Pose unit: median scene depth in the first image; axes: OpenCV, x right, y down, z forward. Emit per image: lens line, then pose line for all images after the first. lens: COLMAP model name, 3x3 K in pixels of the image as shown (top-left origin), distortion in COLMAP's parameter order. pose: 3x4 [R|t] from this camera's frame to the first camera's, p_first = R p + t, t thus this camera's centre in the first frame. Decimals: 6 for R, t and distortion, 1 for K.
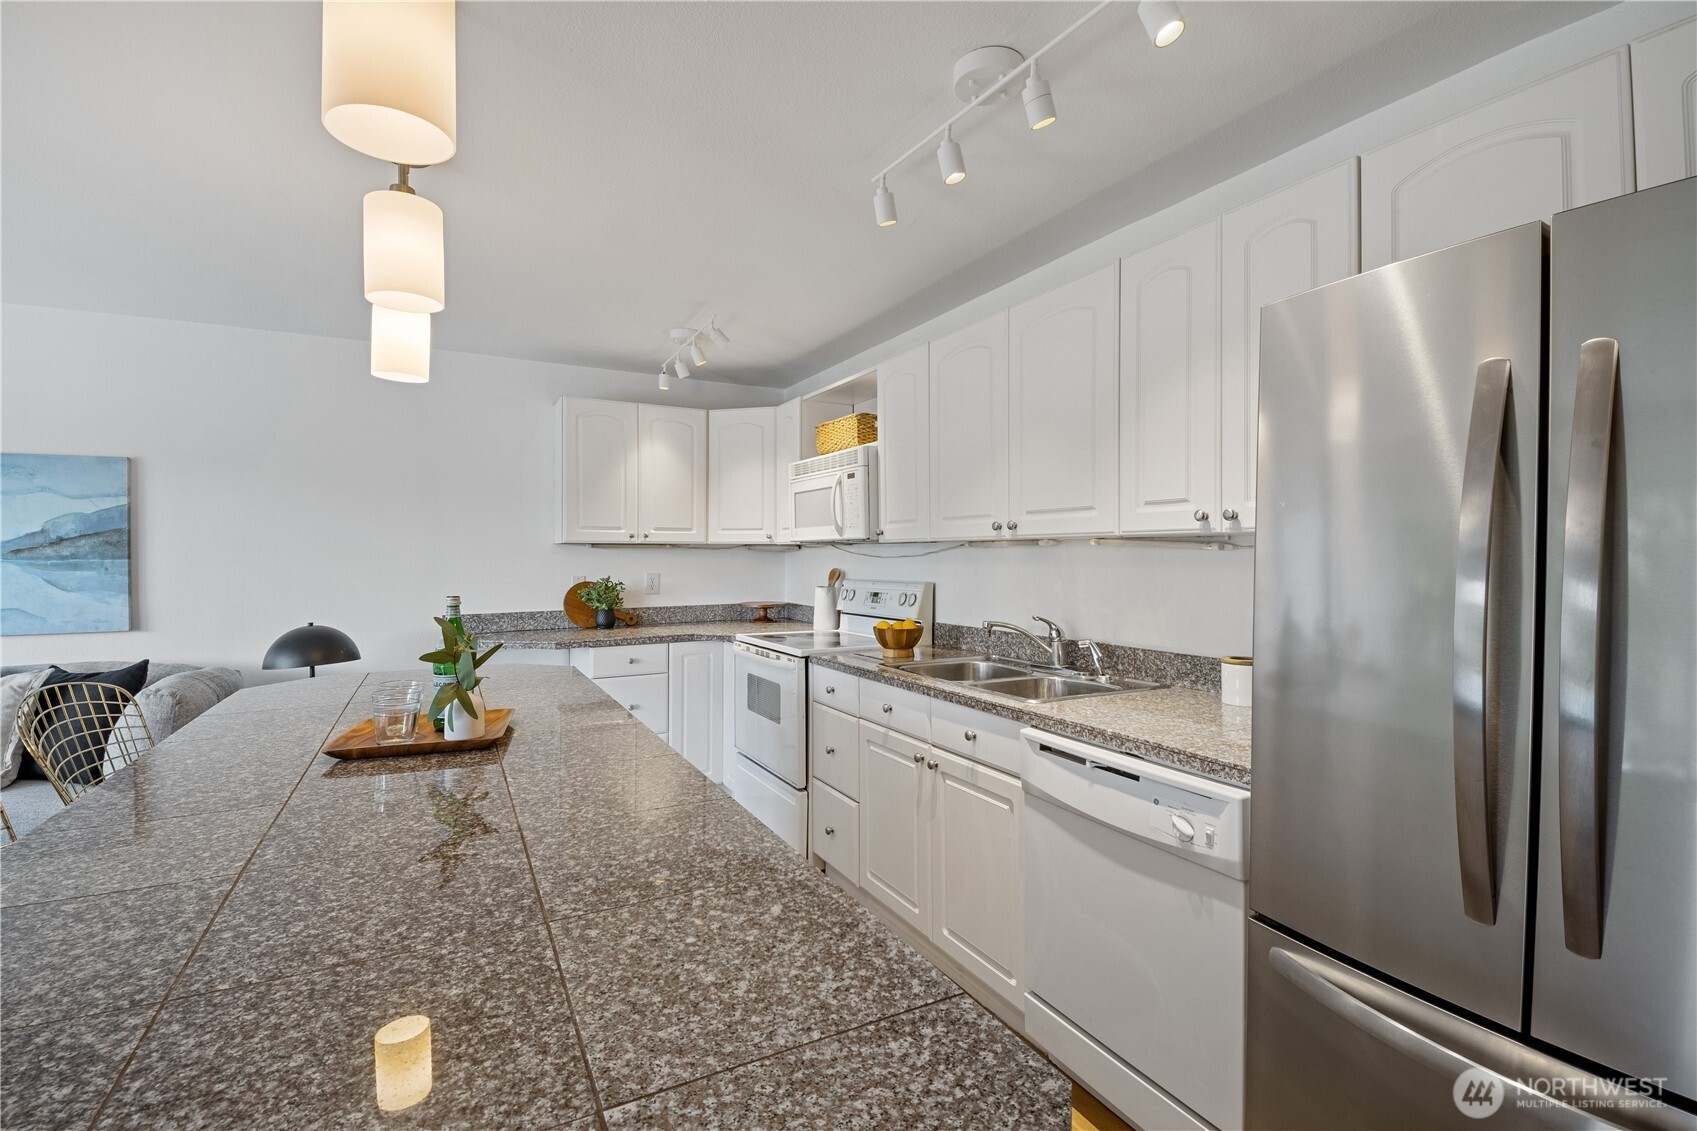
lens RADIAL K [[753.5, 0, 848.8], [0, 753.5, 558.9], [0, 0, 1]] dist [0.031765, -0.026276]
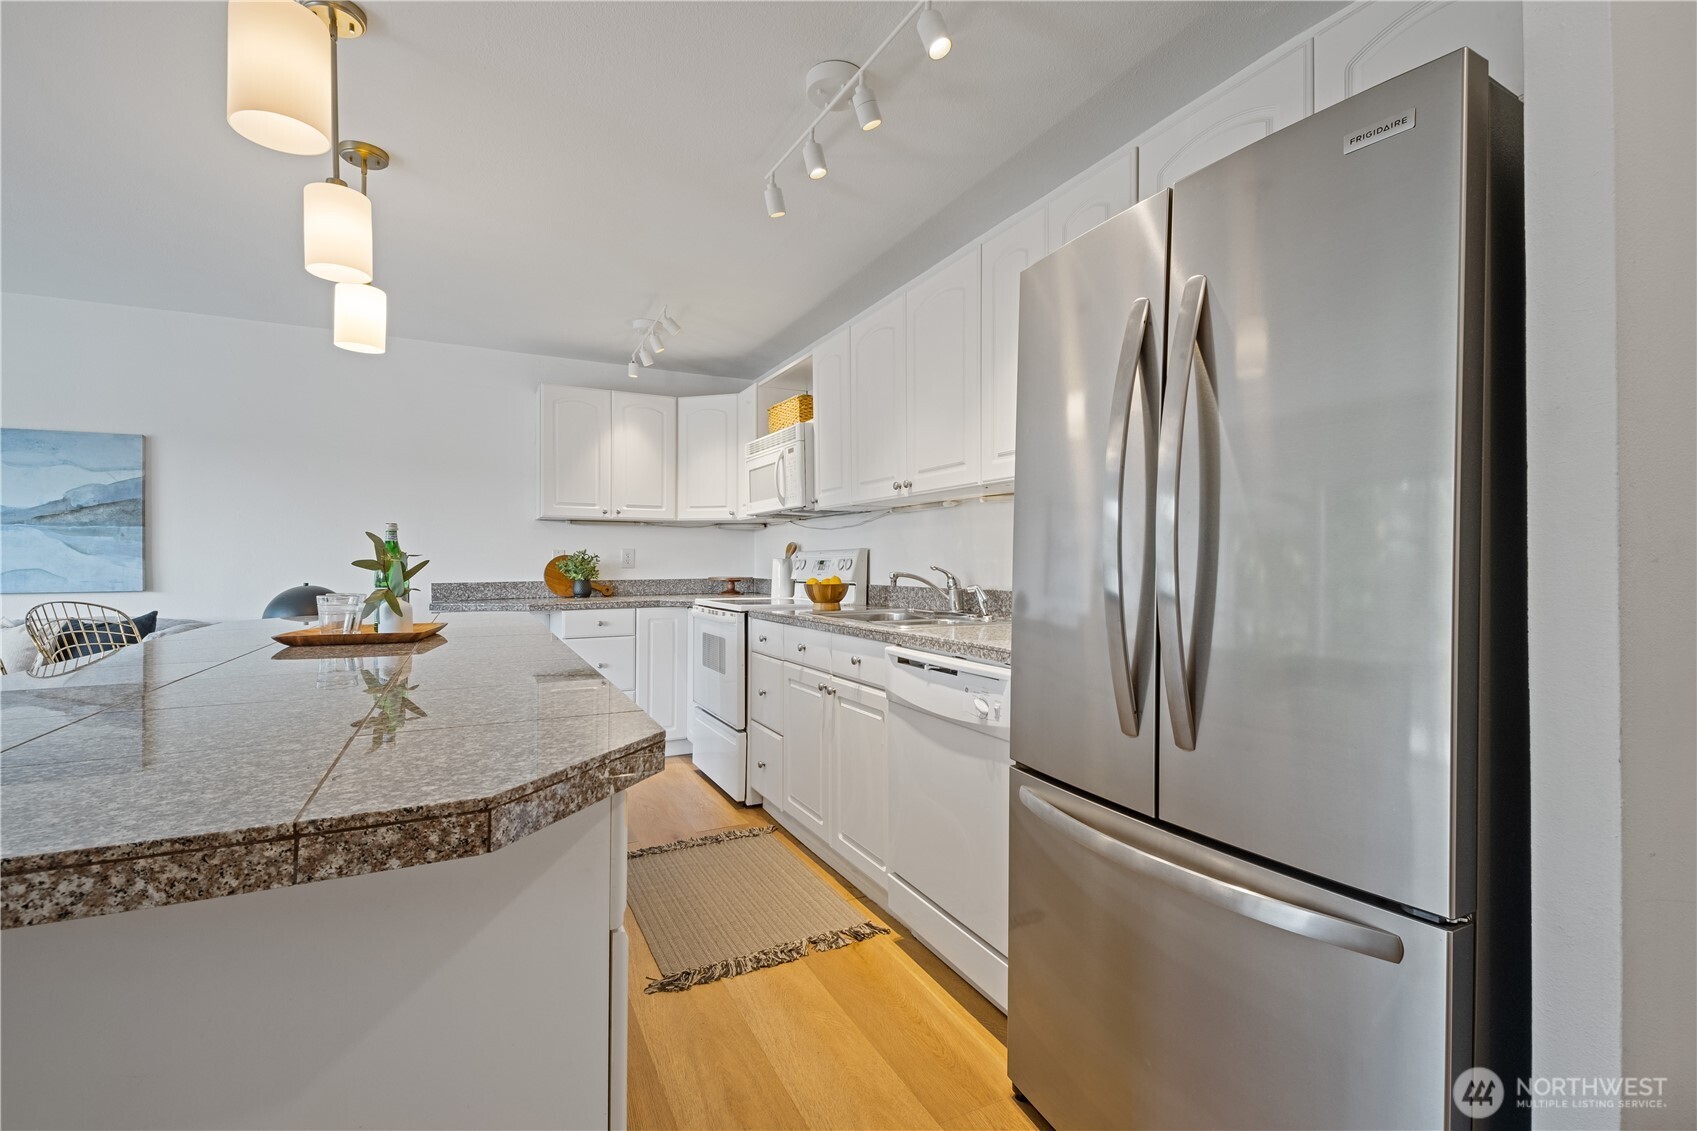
lens RADIAL K [[743.0, 0, 849.0], [0, 743.0, 560.9], [0, 0, 1]] dist [0.053459, -0.029847]
pose [[0.999641, 0.000528, -0.026785, 0.117902], [-0.000674, 0.999985, -0.005466, 0.057447], [0.026781, 0.005482, 0.999626, -0.088258]]
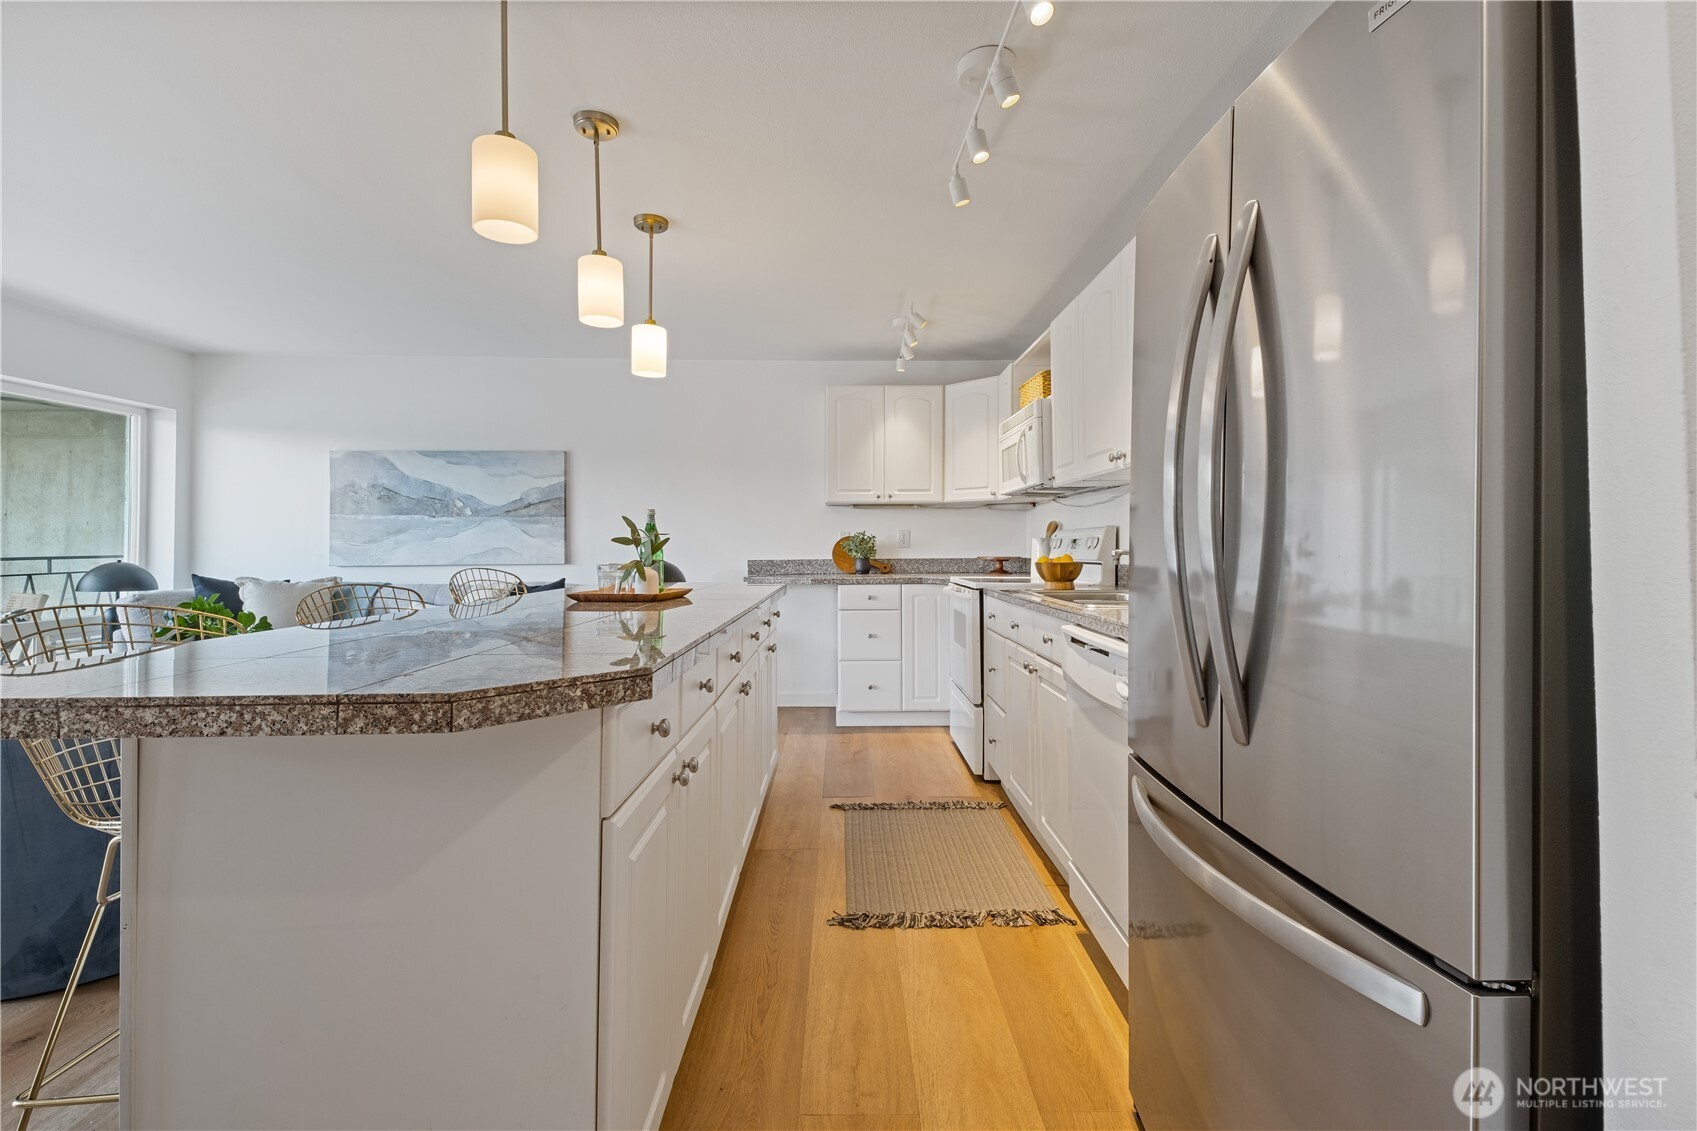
lens RADIAL K [[739.6, 0, 861.6], [0, 739.6, 535.6], [0, 0, 1]] dist [0.057802, -0.032009]
pose [[0.893414, -0.007516, -0.449171, 0.268573], [0.000255, 0.999868, -0.016224, 0.063790], [0.449234, 0.014381, 0.893298, -0.076084]]
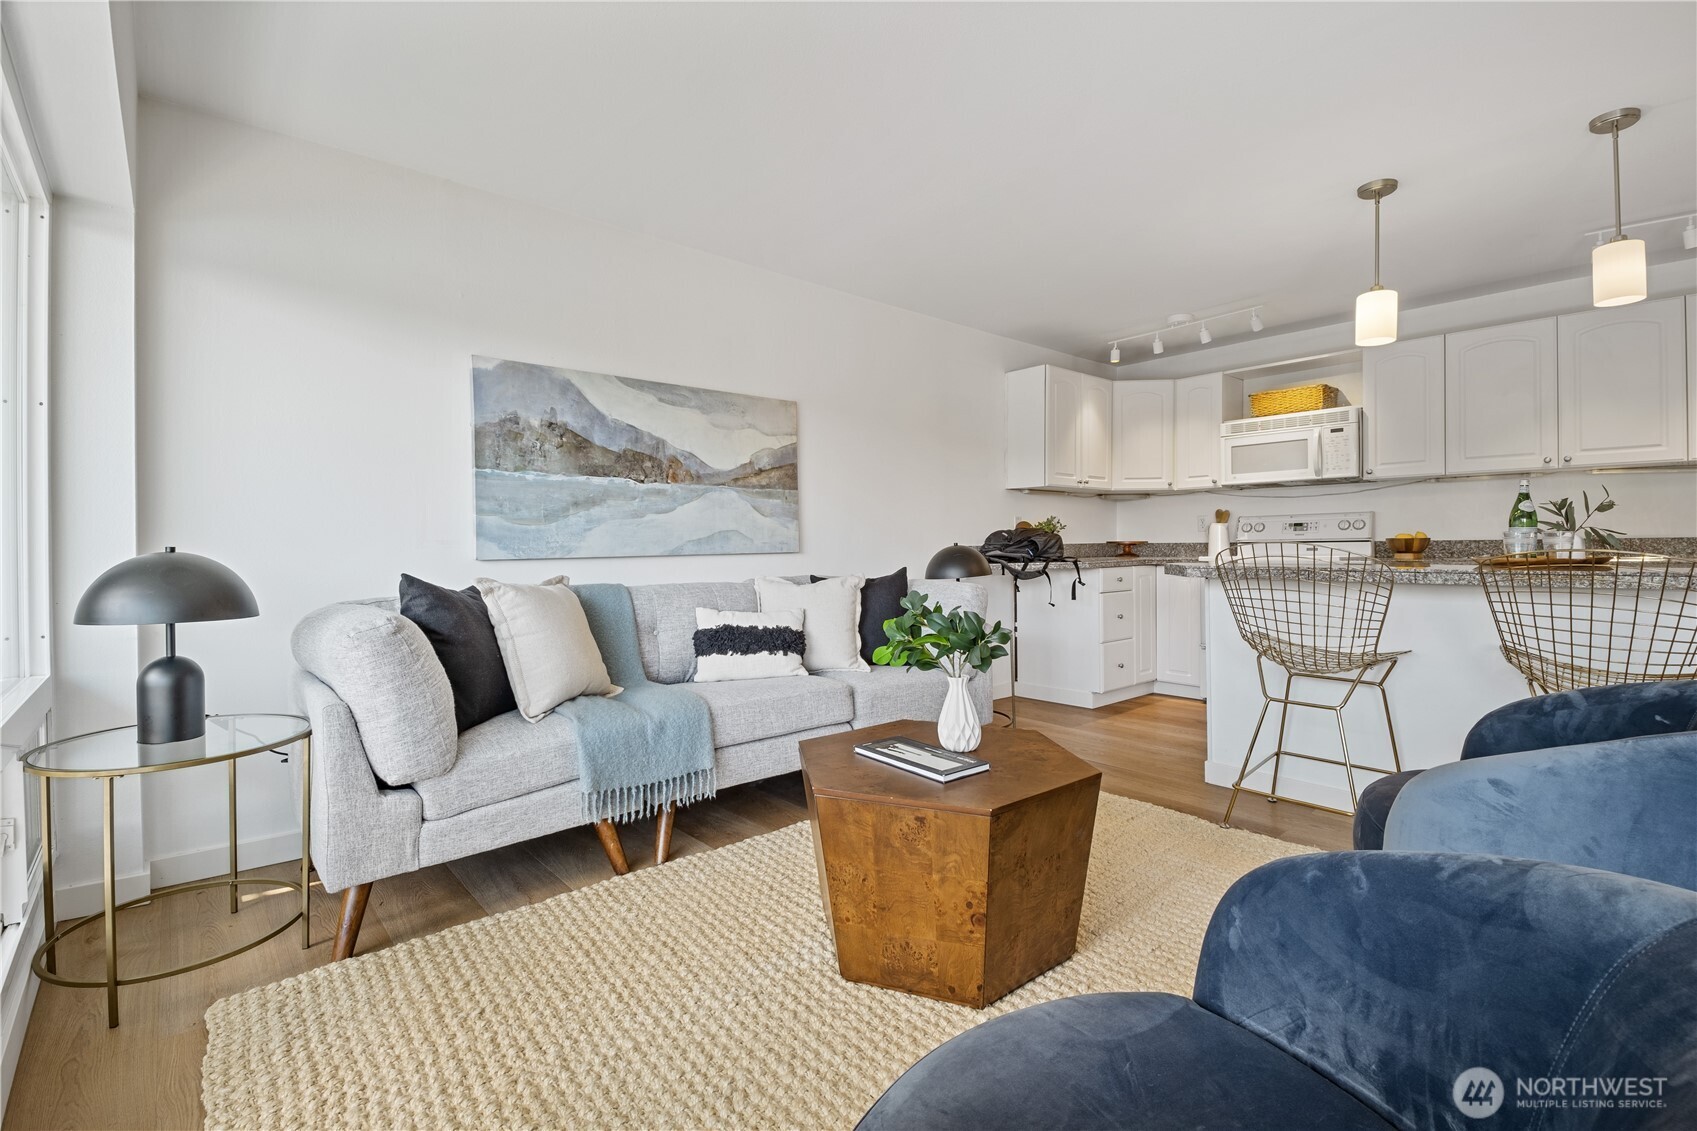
lens RADIAL K [[754.2, 0, 852.1], [0, 754.2, 544.2], [0, 0, 1]] dist [0.038764, -0.033448]
pose [[0.975679, -0.008086, 0.219055, -1.142674], [0.009464, 0.999941, -0.005243, 0.091082], [-0.219000, 0.007188, 0.975698, -0.136979]]
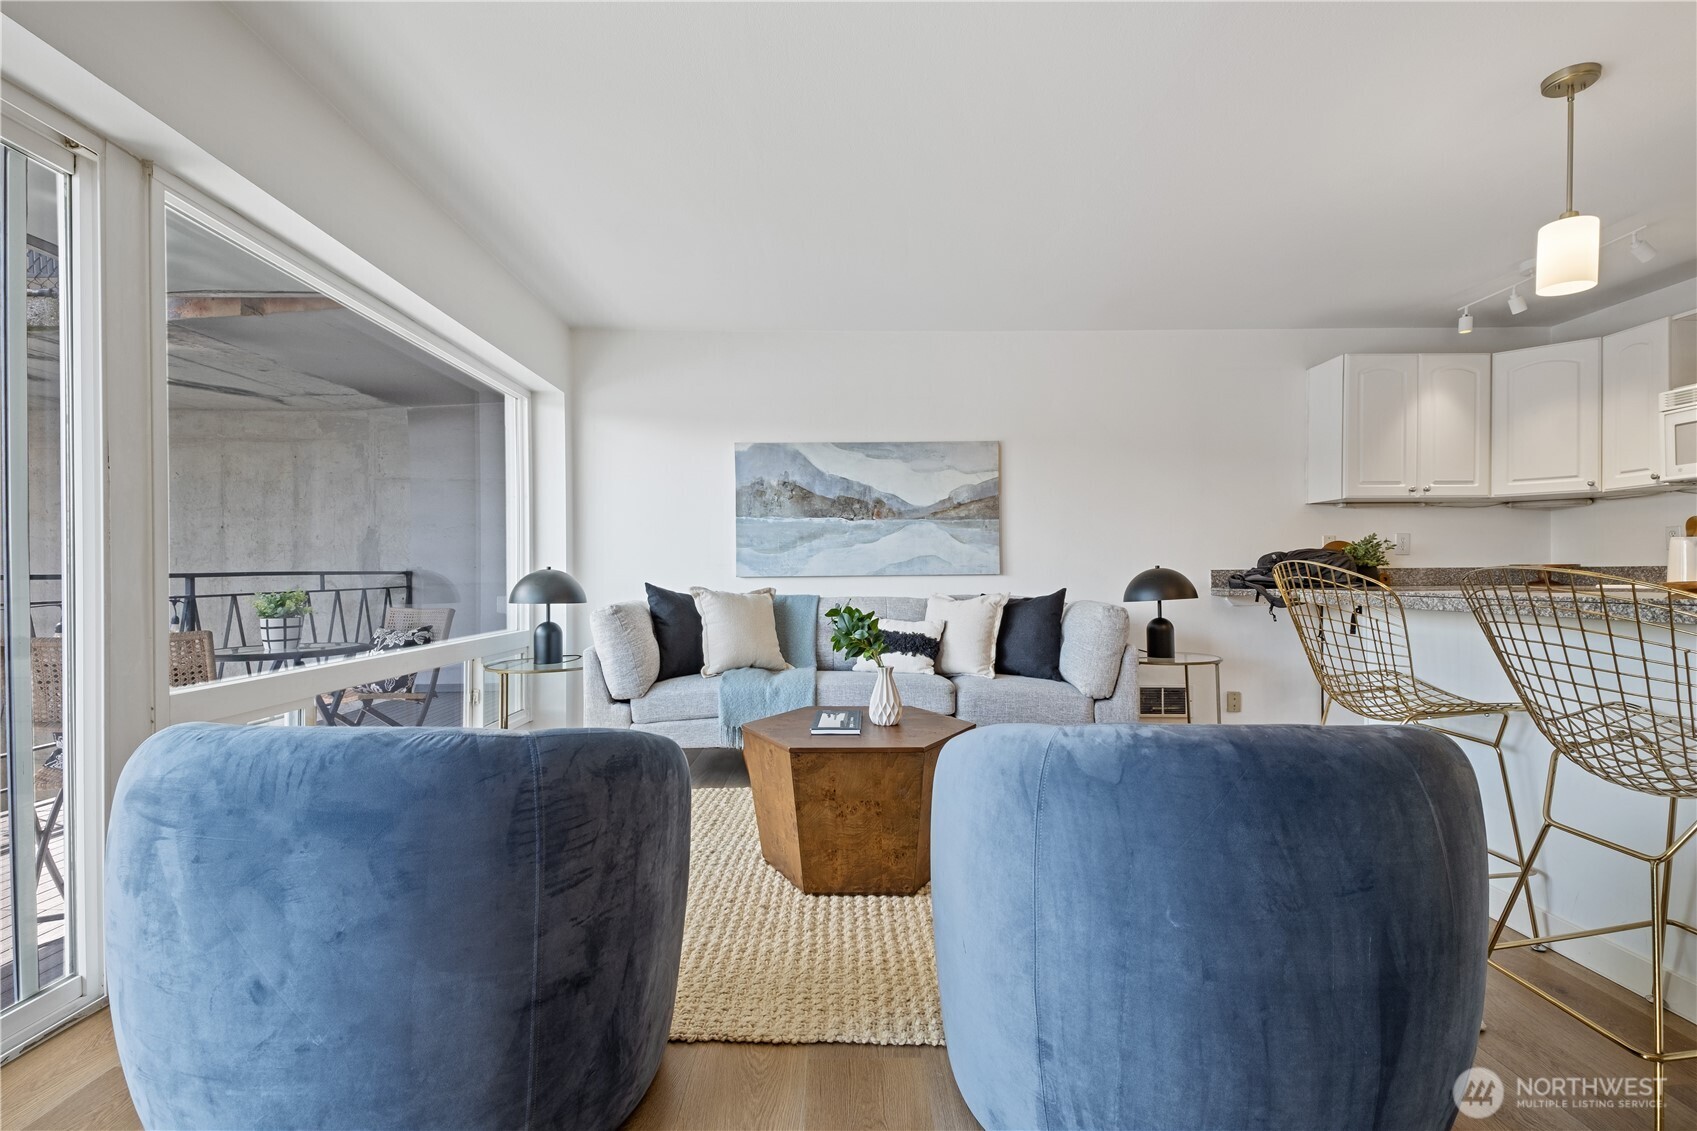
lens RADIAL K [[754.9, 0, 854.9], [0, 754.9, 566.9], [0, 0, 1]] dist [0.037471, -0.001047]
pose [[0.890675, -0.008788, -0.454555, -0.591516], [0.002035, 0.999880, -0.015344, 0.103606], [0.454635, 0.012741, 0.890587, -0.272641]]
